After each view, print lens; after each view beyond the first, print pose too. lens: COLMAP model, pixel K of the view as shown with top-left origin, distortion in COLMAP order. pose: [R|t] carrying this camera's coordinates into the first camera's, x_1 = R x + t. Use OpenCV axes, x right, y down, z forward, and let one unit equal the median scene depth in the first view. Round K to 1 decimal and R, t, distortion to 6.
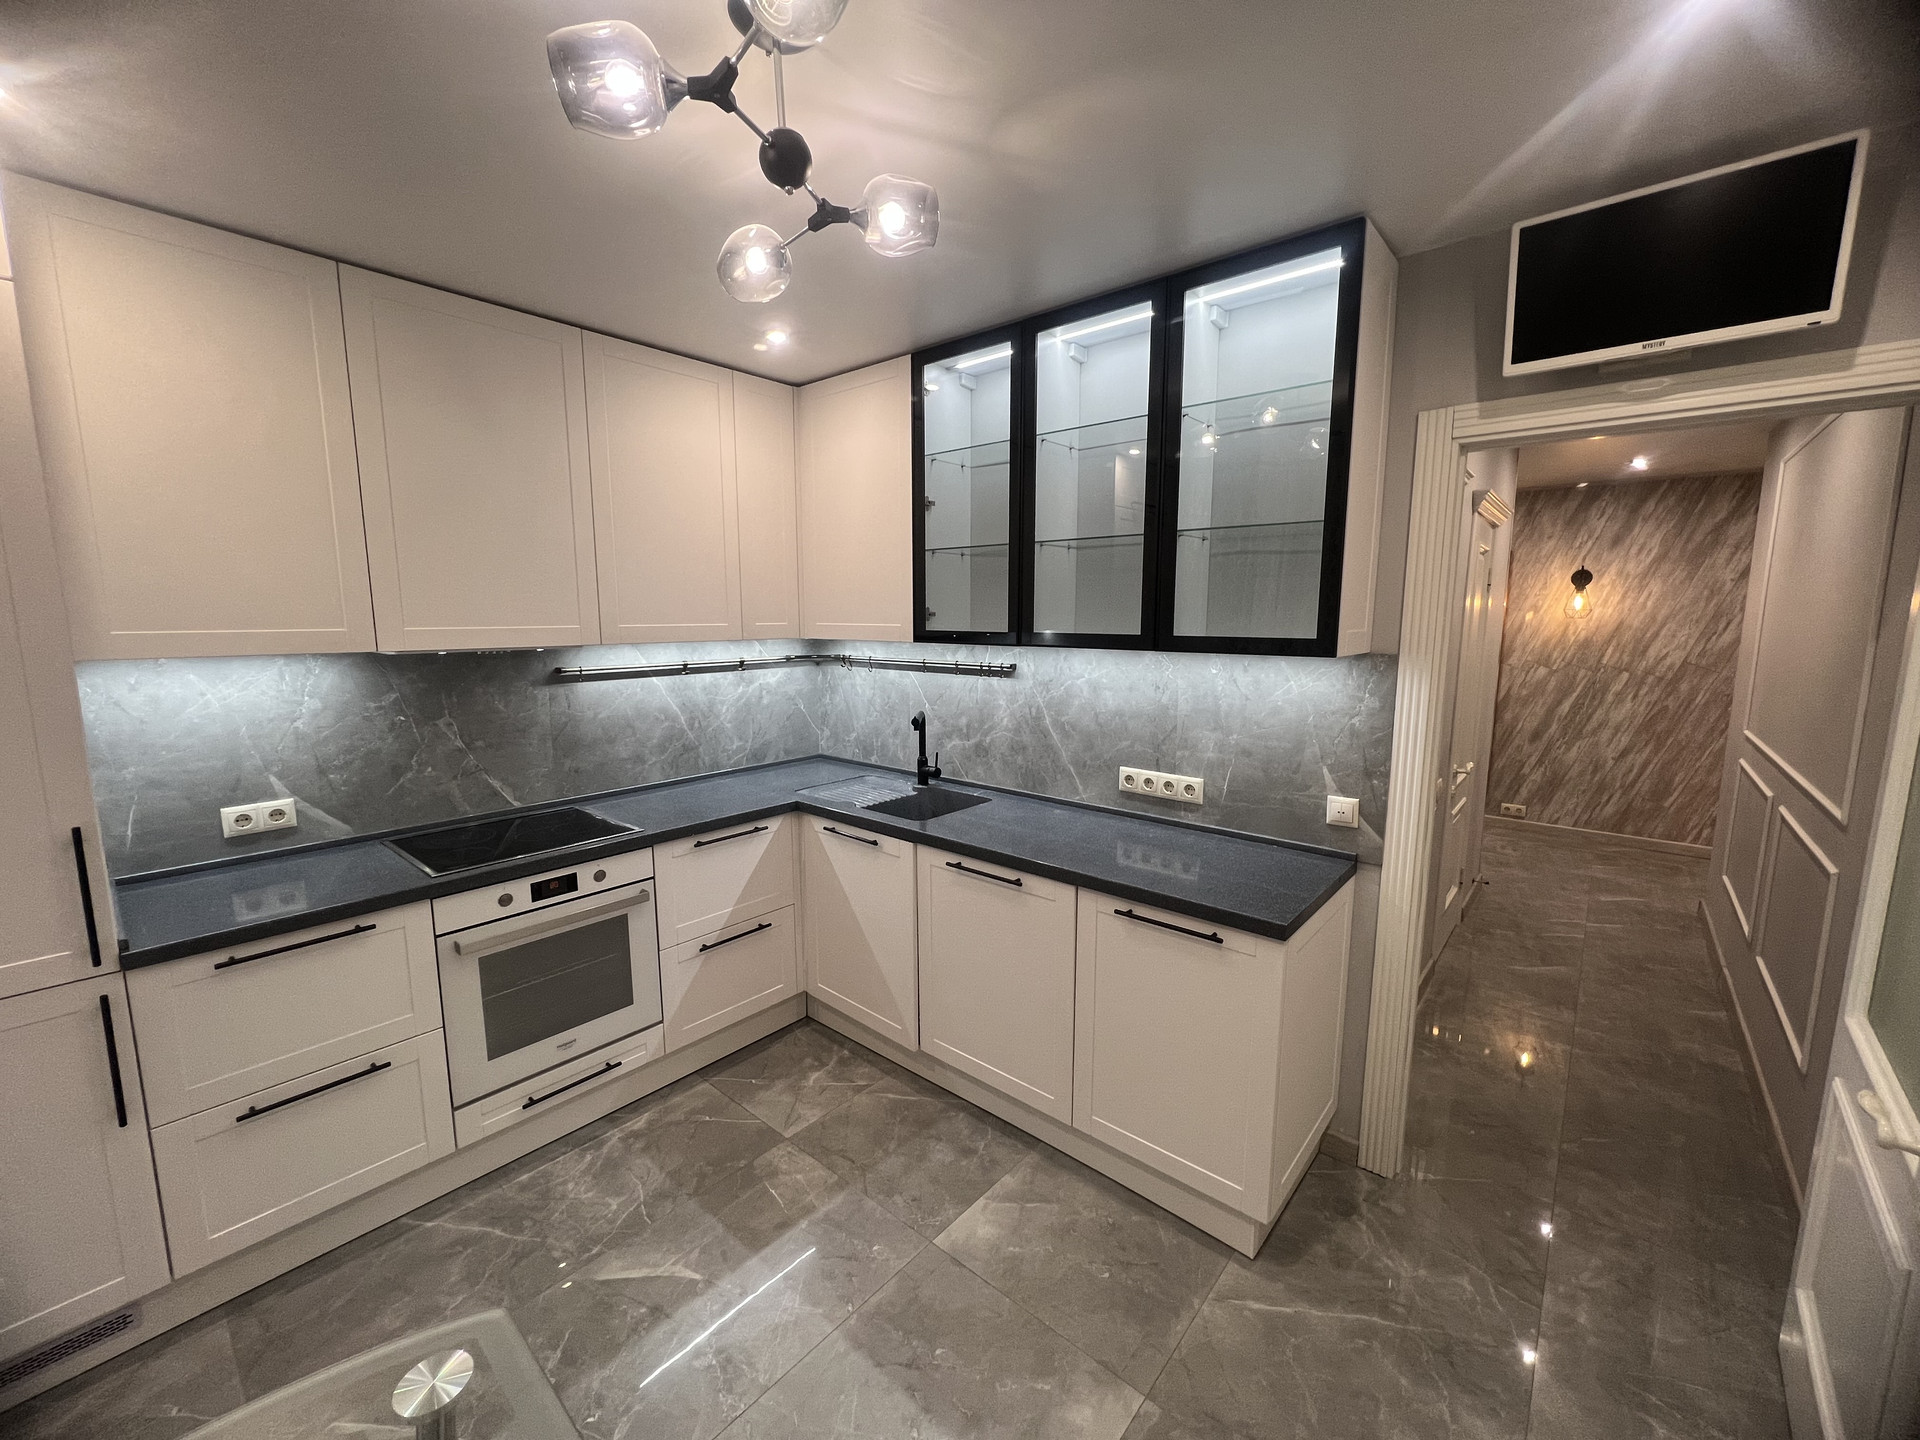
lens RADIAL K [[768.0, 0, 963.6], [0, 768.0, 721.7], [0, 0, 1]] dist [-0.003044, 0.000005]
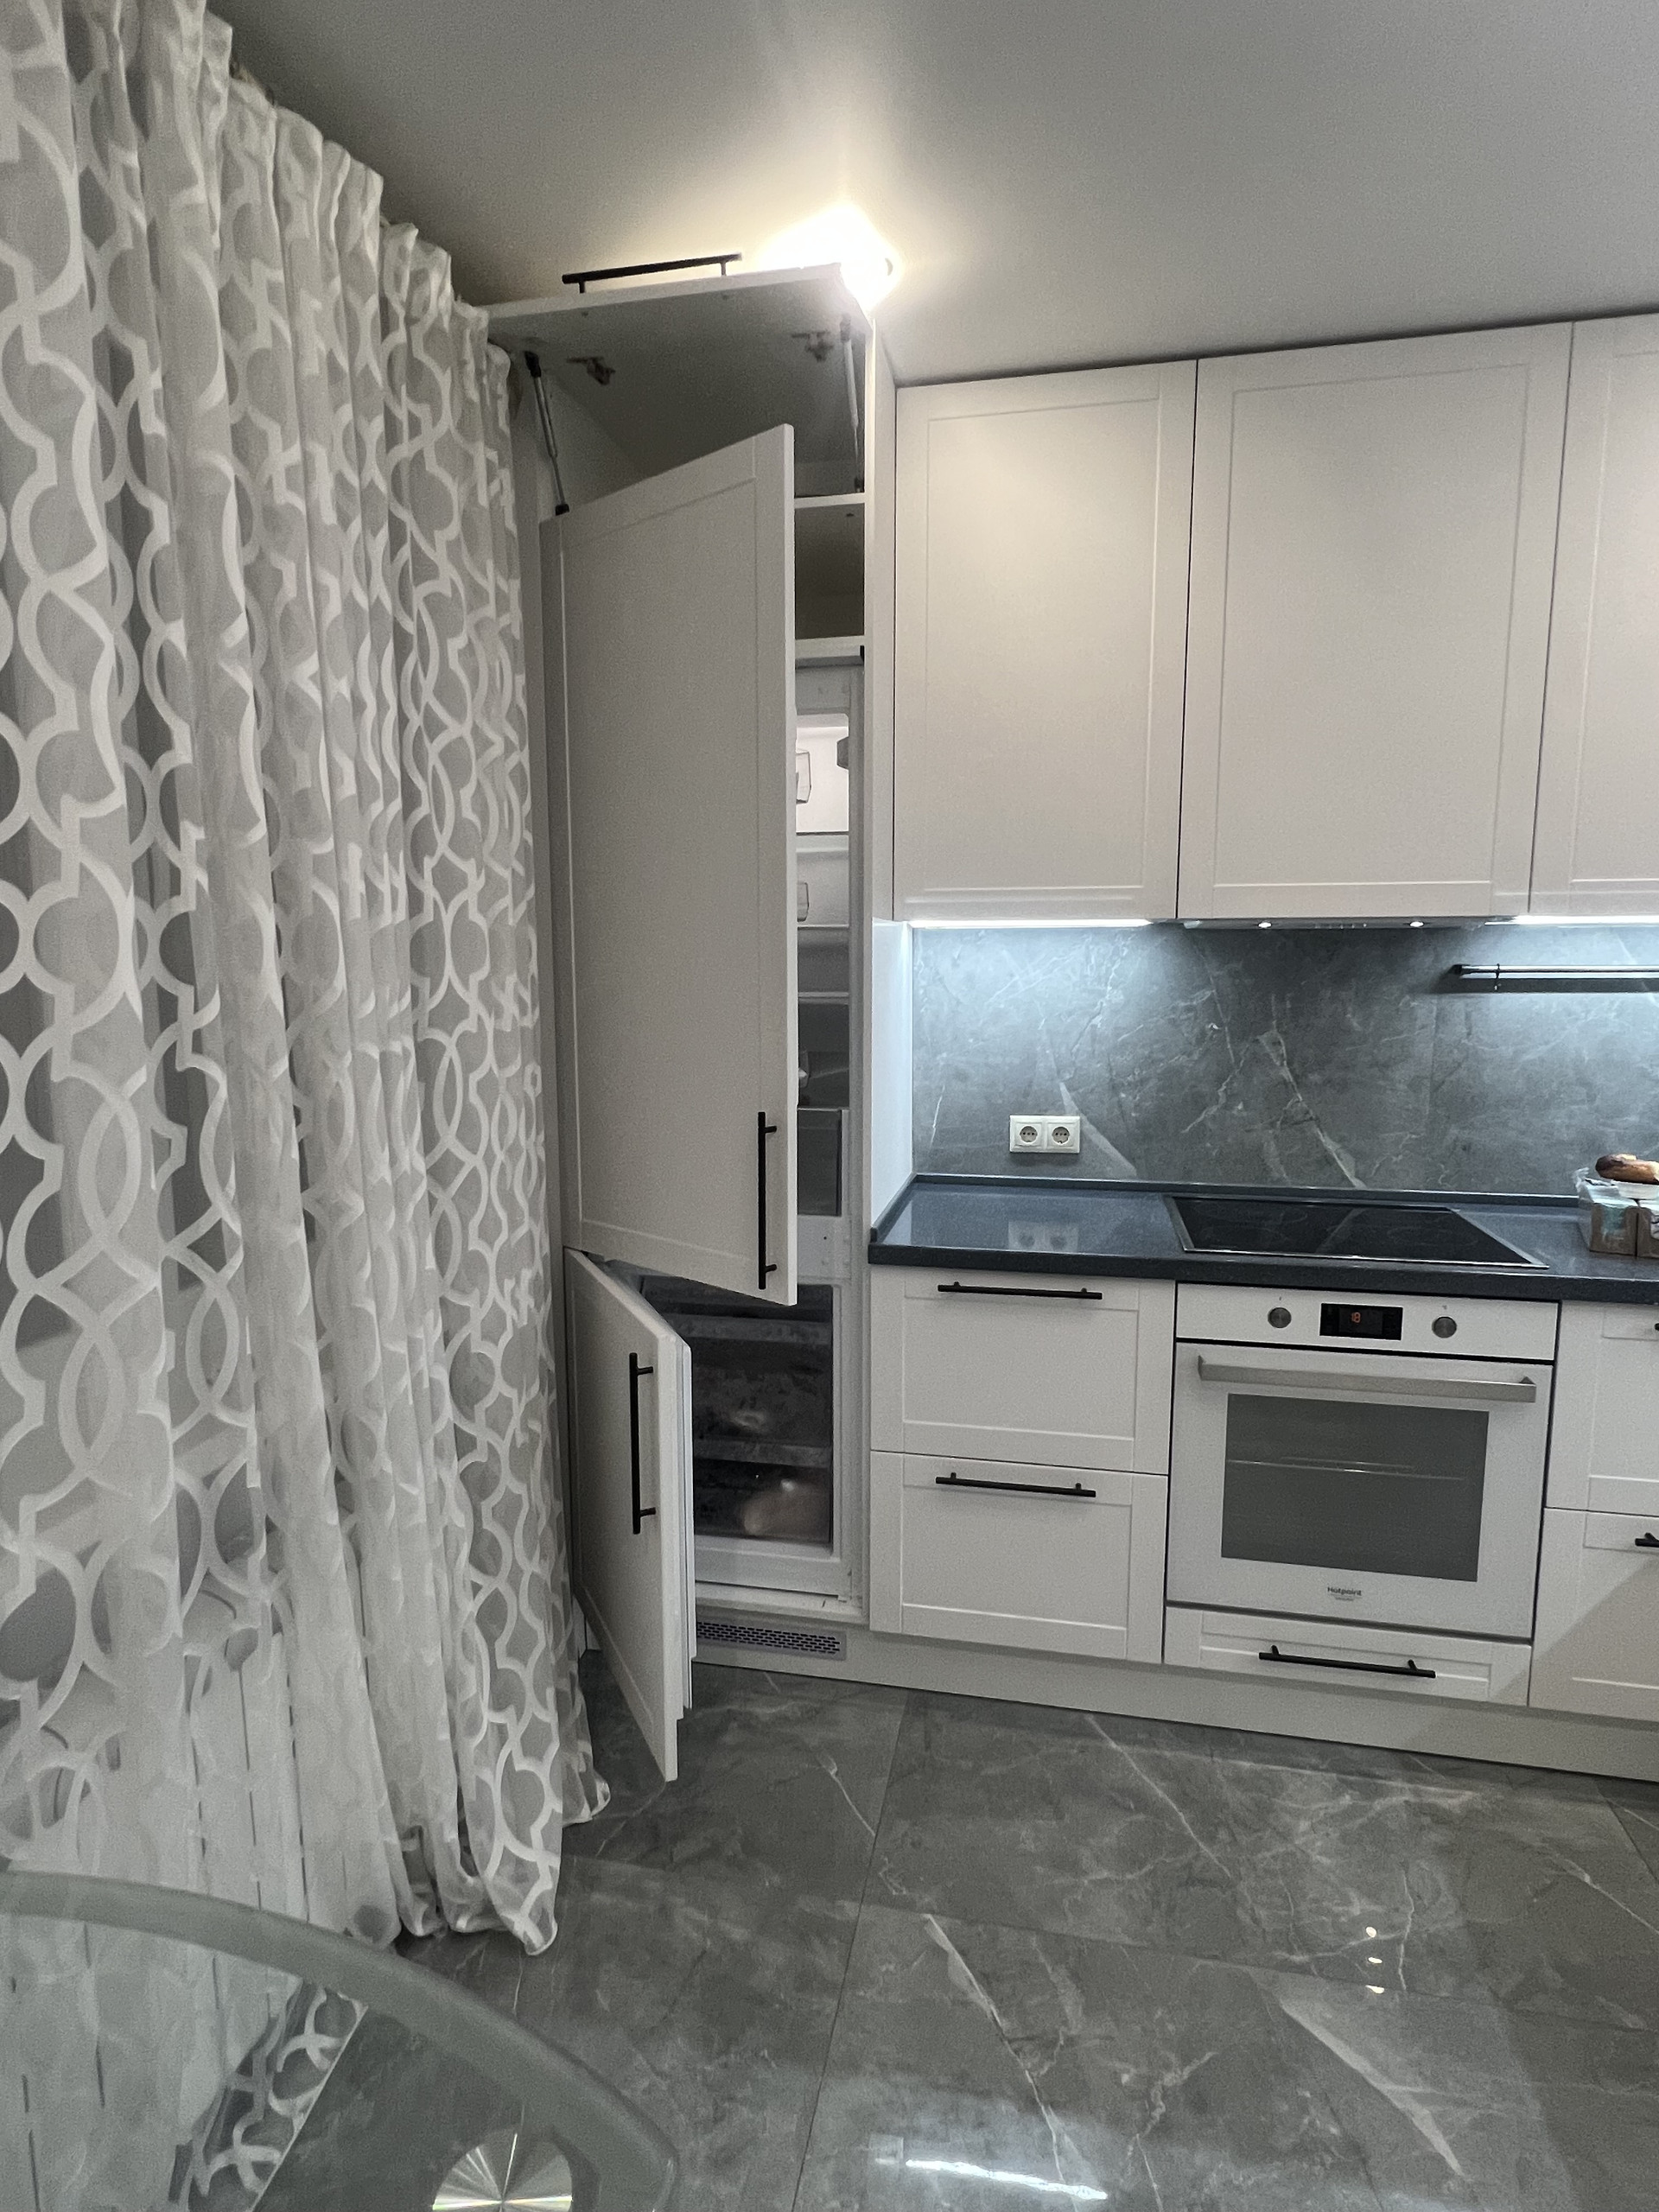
lens RADIAL K [[1174.5, 0, 825.5], [0, 1174.5, 1108.4], [0, 0, 1]] dist [0.001700, -0.001198]
pose [[0.480344, 0.113848, -0.869660, 0.030050], [-0.121085, 0.990653, 0.062808, 0.046318], [0.868682, 0.075133, 0.489639, 0.188775]]
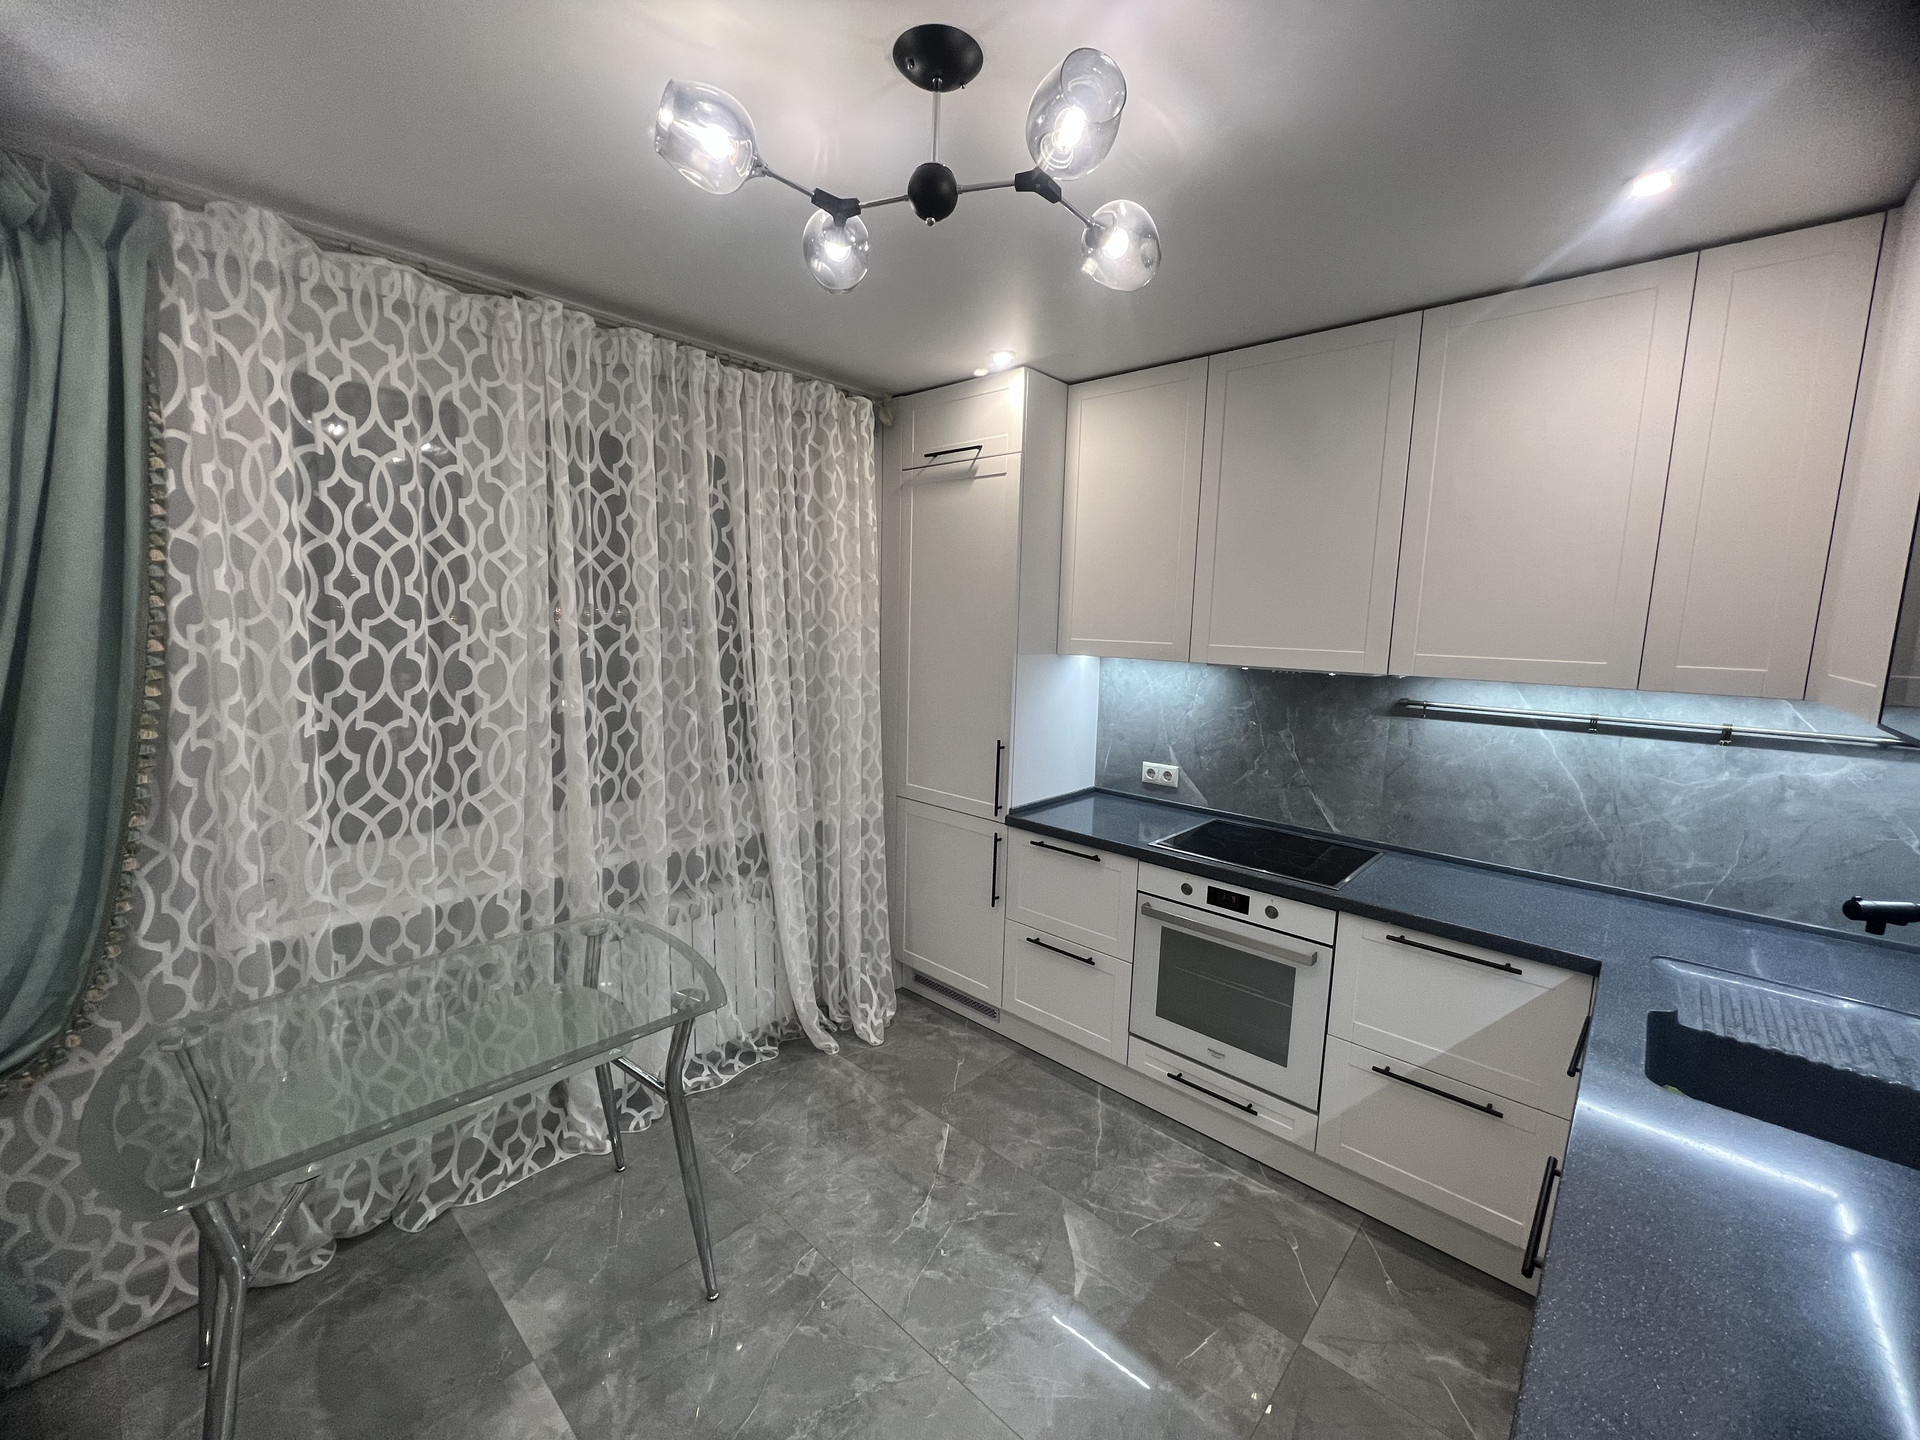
lens RADIAL K [[768.0, 0, 961.3], [0, 768.0, 718.9], [0, 0, 1]] dist [-0.003044, 0.000005]
pose [[-0.032197, 0.130314, -0.990950, 0.451415], [-0.167180, 0.976794, 0.133884, -0.096378], [0.985401, 0.169977, -0.009664, 0.596647]]
